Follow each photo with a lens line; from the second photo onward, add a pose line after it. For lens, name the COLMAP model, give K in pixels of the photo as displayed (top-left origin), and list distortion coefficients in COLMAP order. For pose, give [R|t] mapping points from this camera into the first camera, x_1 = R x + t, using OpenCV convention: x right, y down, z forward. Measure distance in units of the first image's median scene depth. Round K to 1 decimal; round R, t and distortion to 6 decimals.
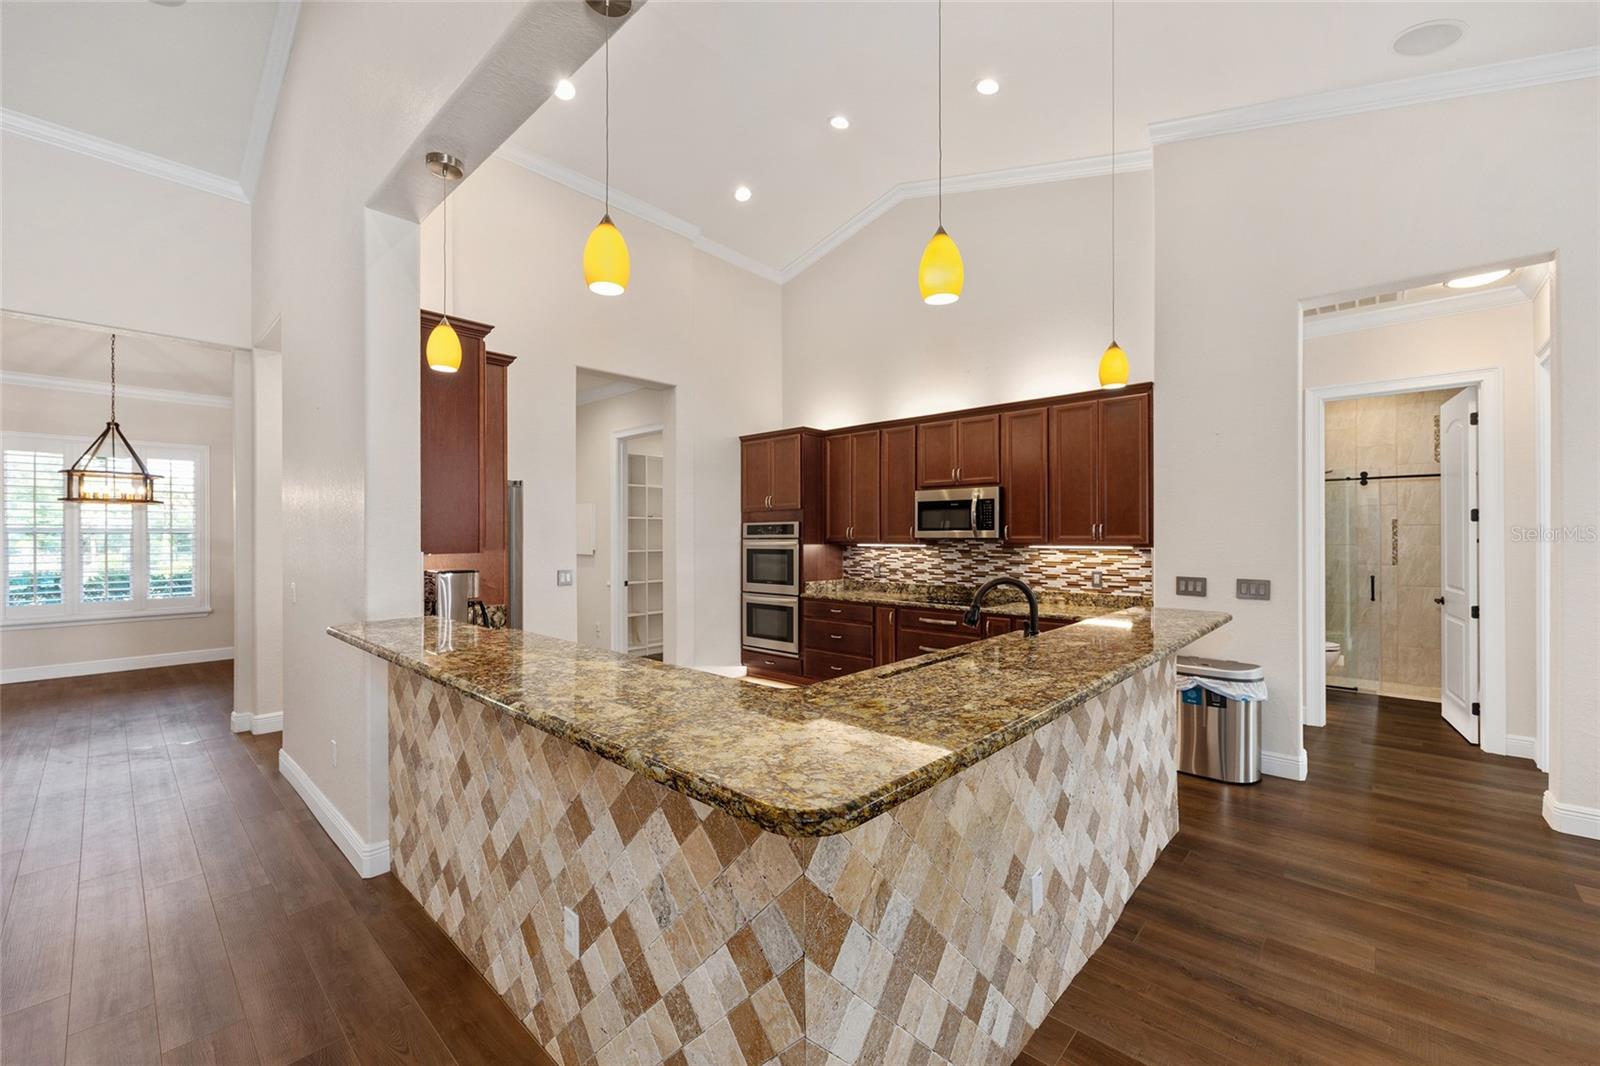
lens RADIAL K [[636.2, 0, 803.3], [0, 636.2, 537.9], [0, 0, 1]] dist [-0.003292, 0.001217]
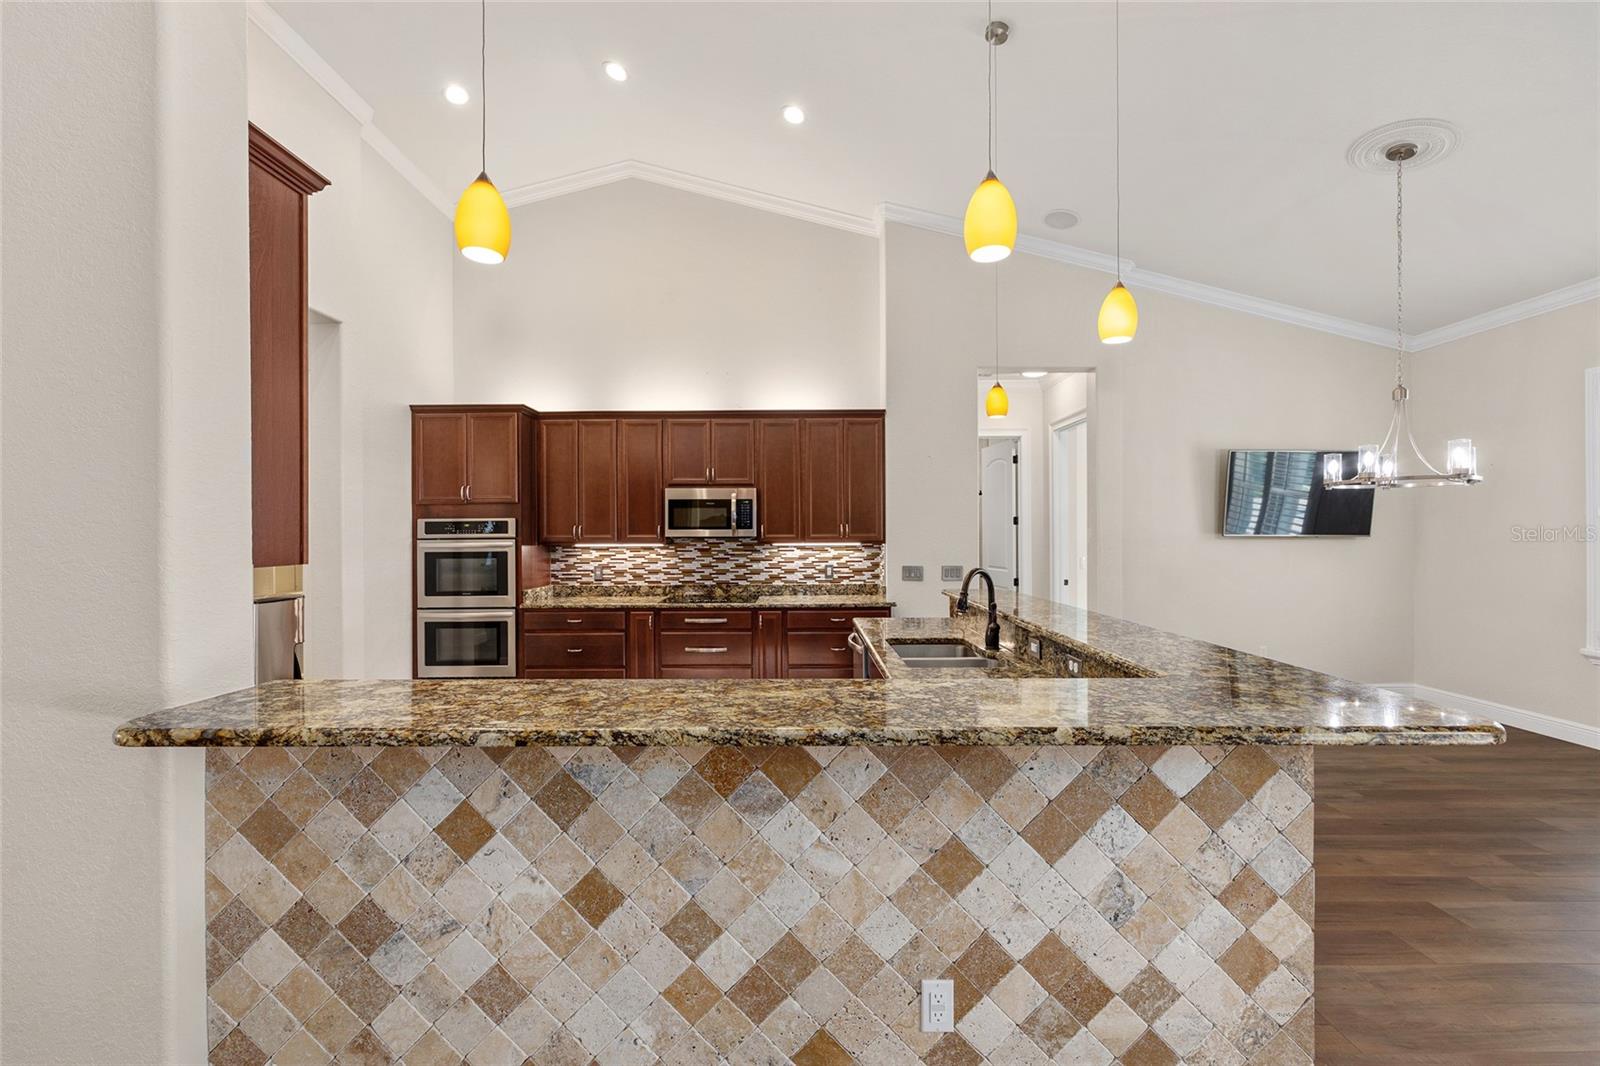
lens RADIAL K [[636.2, 0, 800.9], [0, 636.2, 535.1], [0, 0, 1]] dist [-0.003292, 0.001217]
pose [[0.740750, -0.002879, 0.671774, -0.323722], [0.005304, 0.999985, -0.001563, -0.000142], [-0.671760, 0.004721, 0.740754, 0.151767]]
